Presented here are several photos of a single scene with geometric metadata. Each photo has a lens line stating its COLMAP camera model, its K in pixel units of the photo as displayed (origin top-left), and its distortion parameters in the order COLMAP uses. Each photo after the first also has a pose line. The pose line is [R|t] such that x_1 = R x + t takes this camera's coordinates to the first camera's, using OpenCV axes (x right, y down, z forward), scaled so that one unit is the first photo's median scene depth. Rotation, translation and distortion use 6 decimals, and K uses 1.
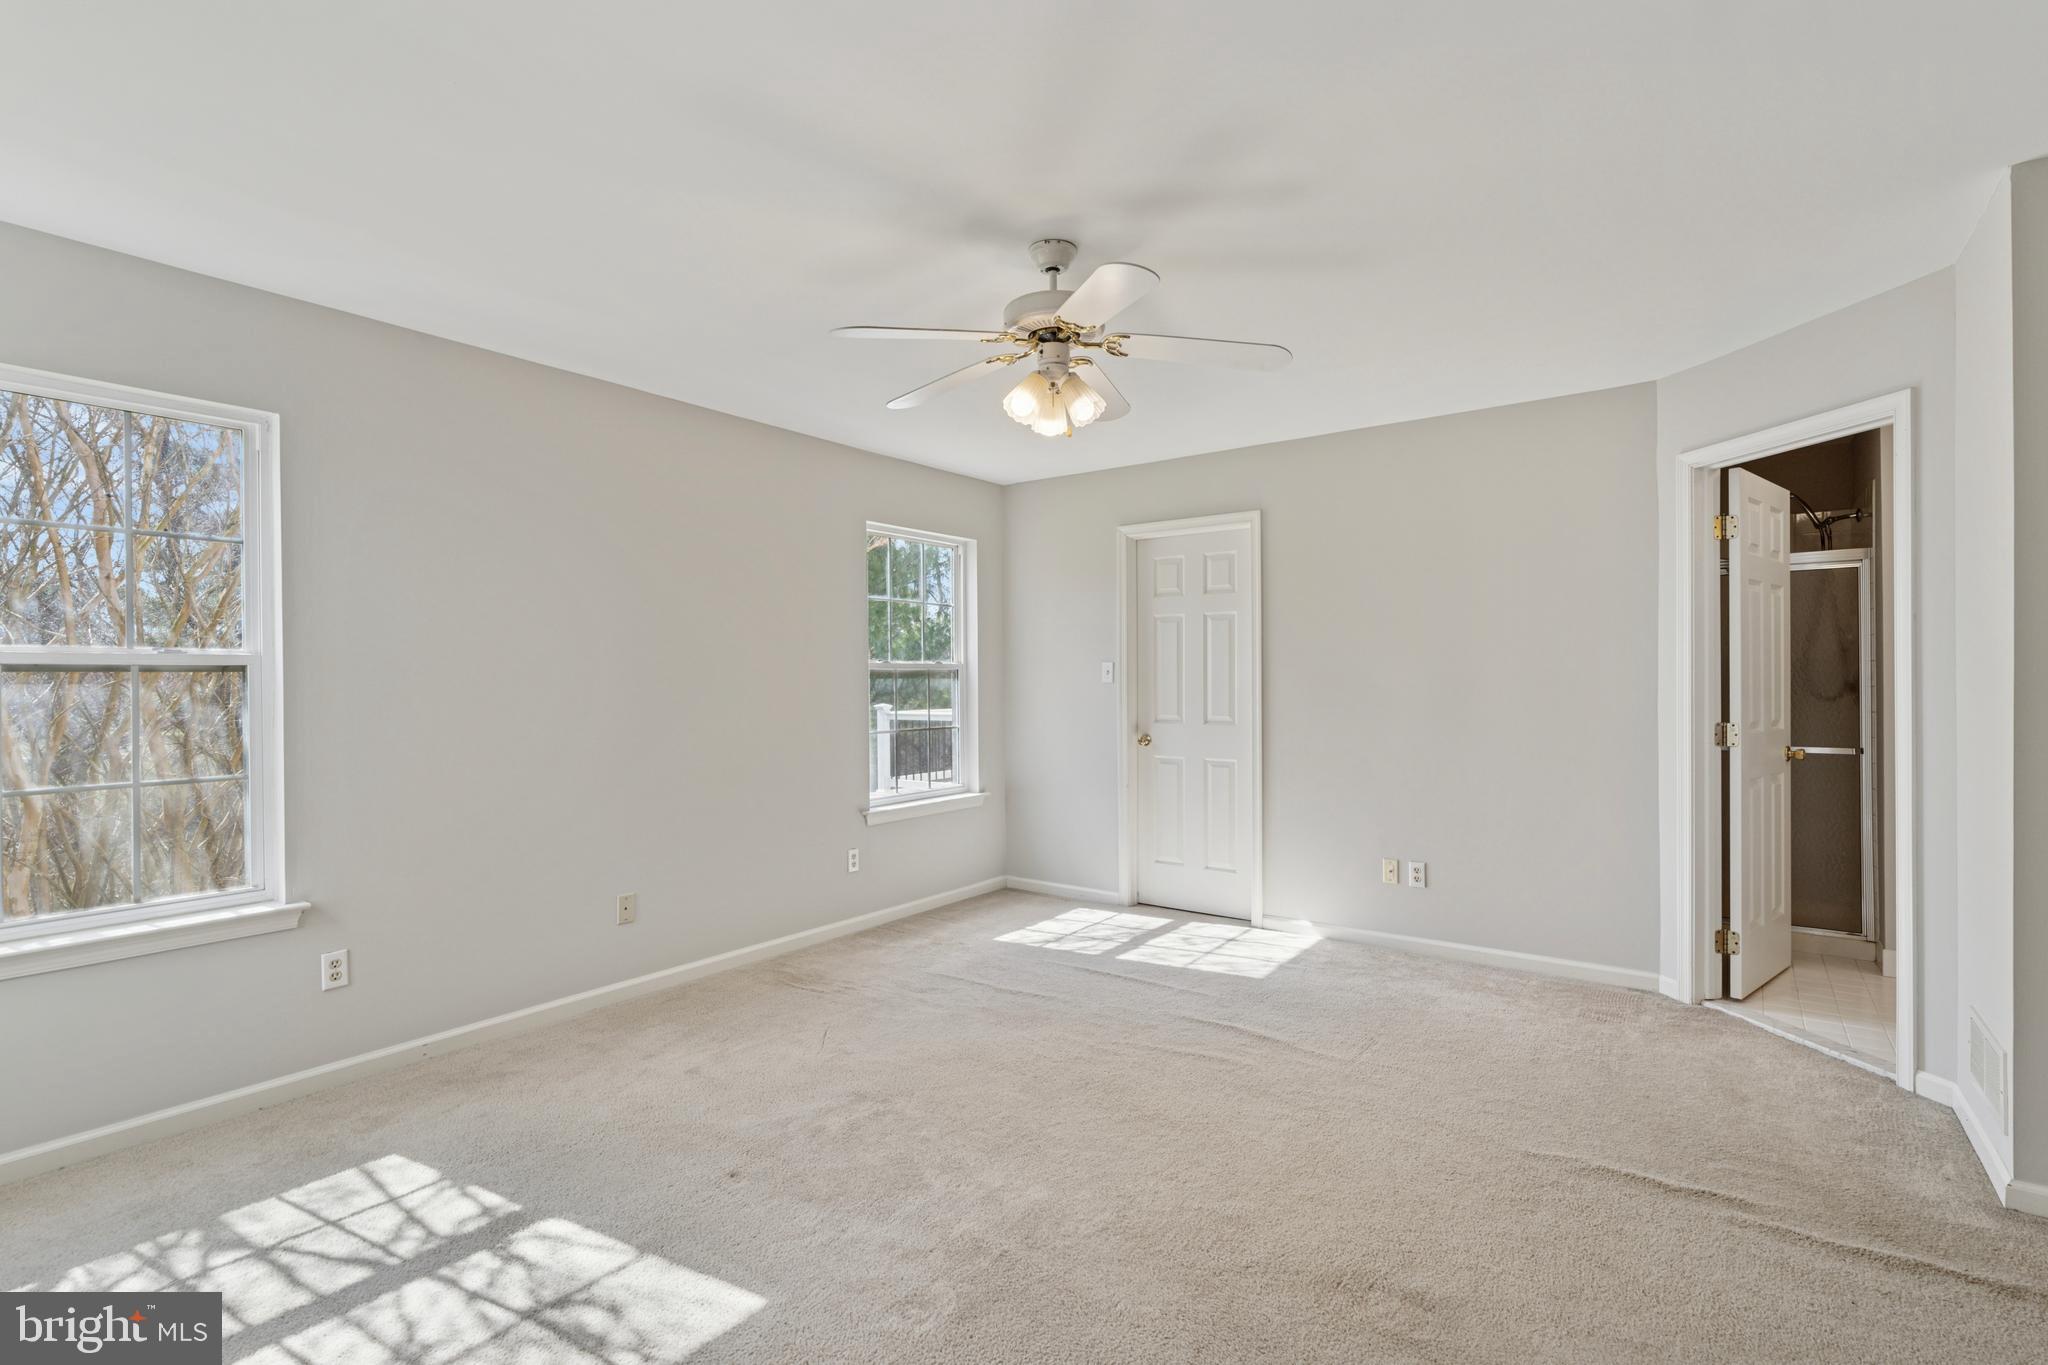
lens RADIAL K [[936.6, 0, 1019.4], [0, 936.6, 691.5], [0, 0, 1]] dist [-0.000773, 0.000844]
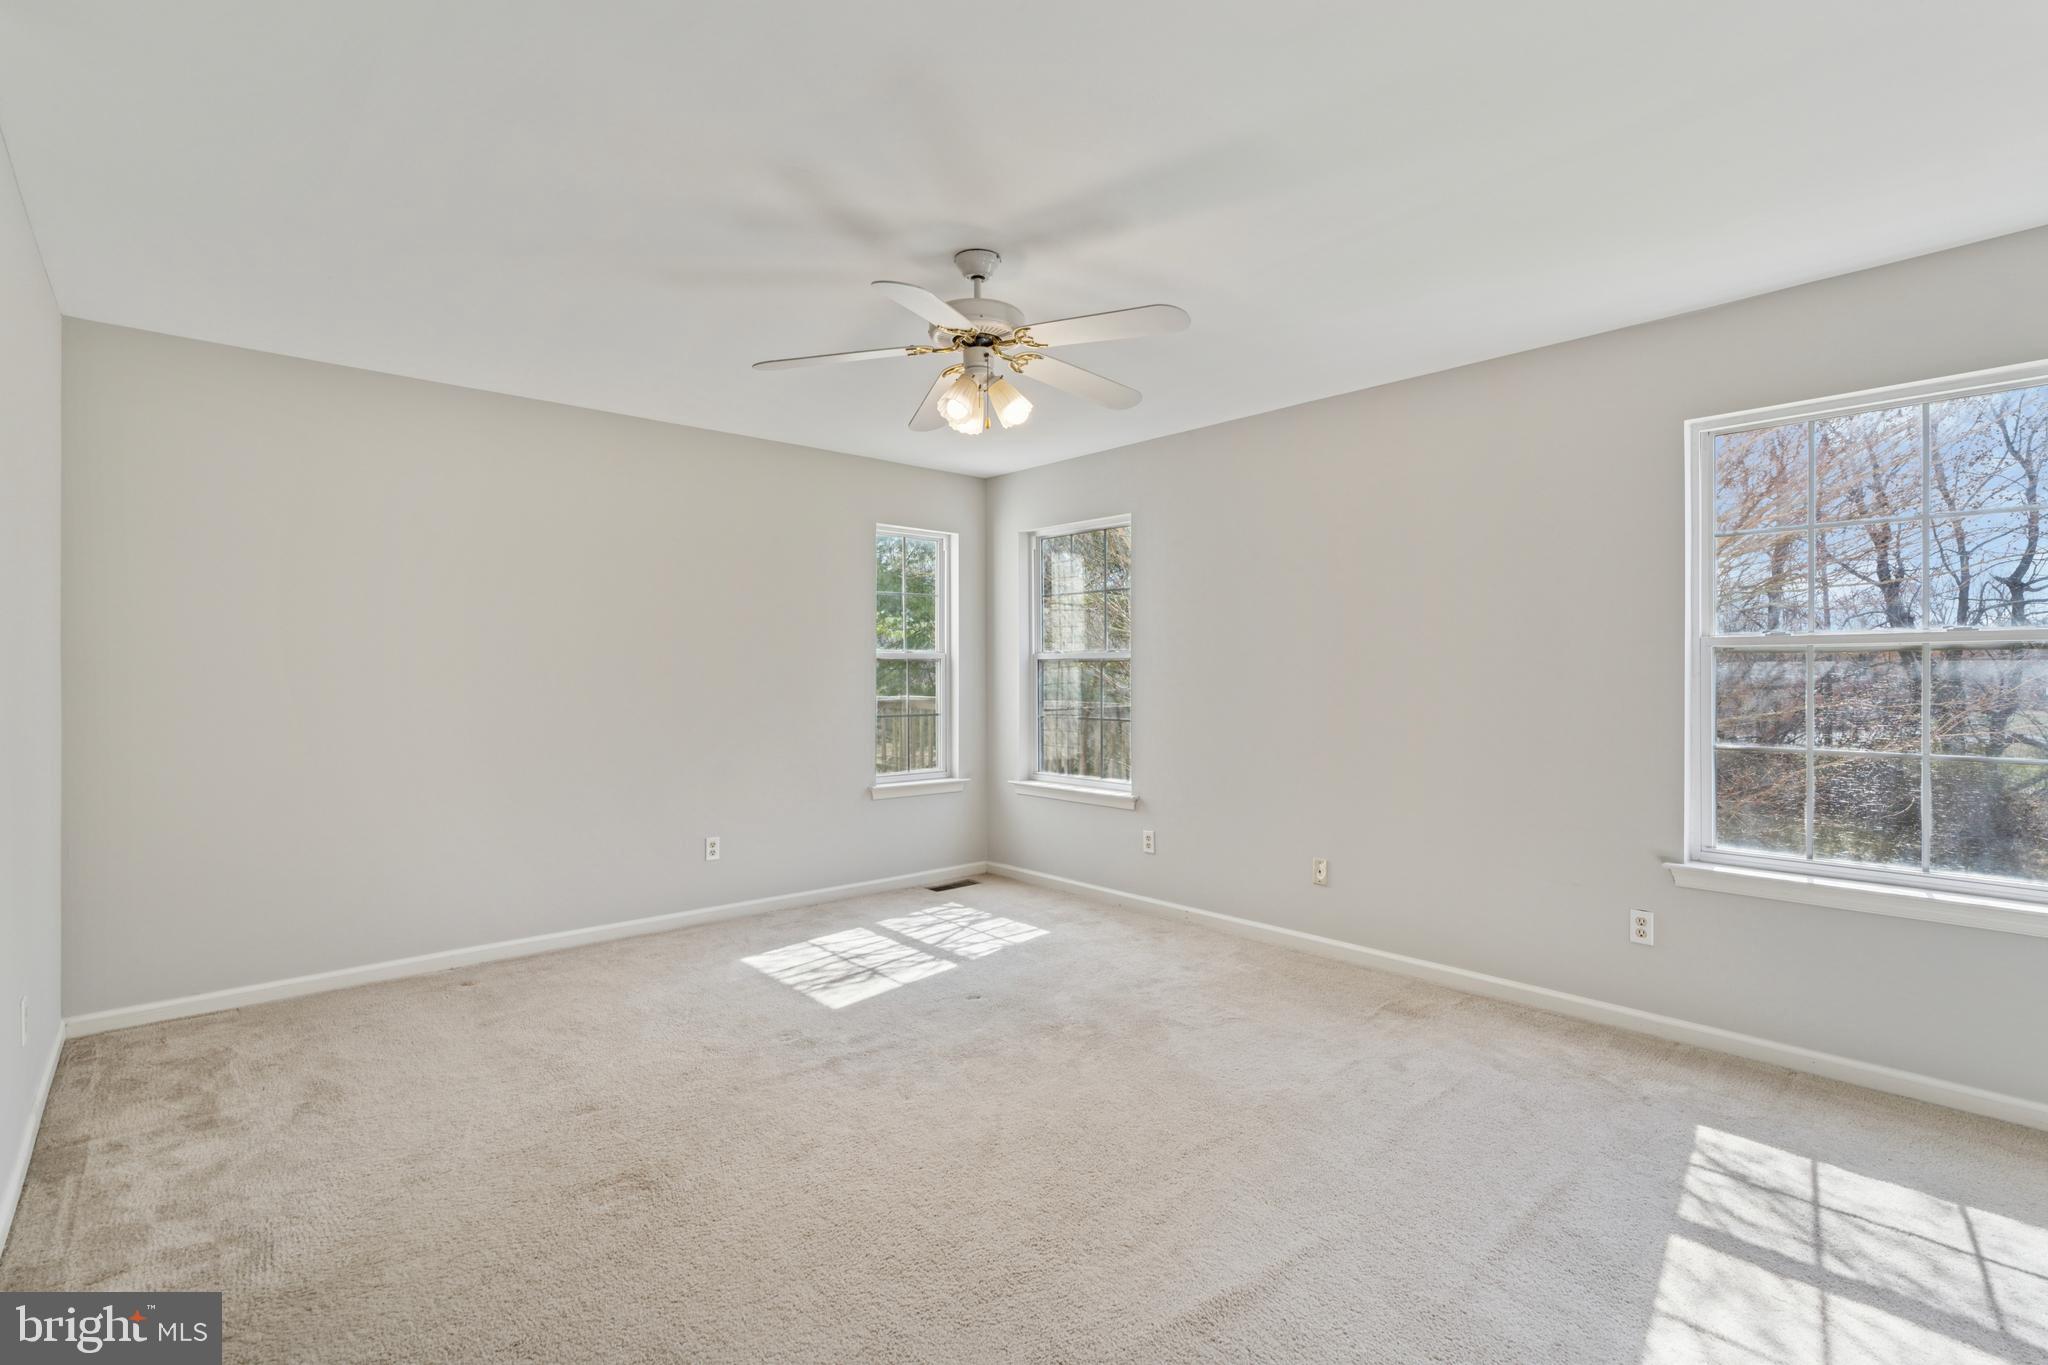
lens RADIAL K [[936.6, 0, 1019.4], [0, 936.6, 691.5], [0, 0, 1]] dist [-0.000773, 0.000844]
pose [[-0.190553, 0.032799, -0.981129, 1.140302], [-0.004683, 0.999400, 0.034319, -0.028717], [0.981666, 0.011134, -0.190285, 1.339918]]
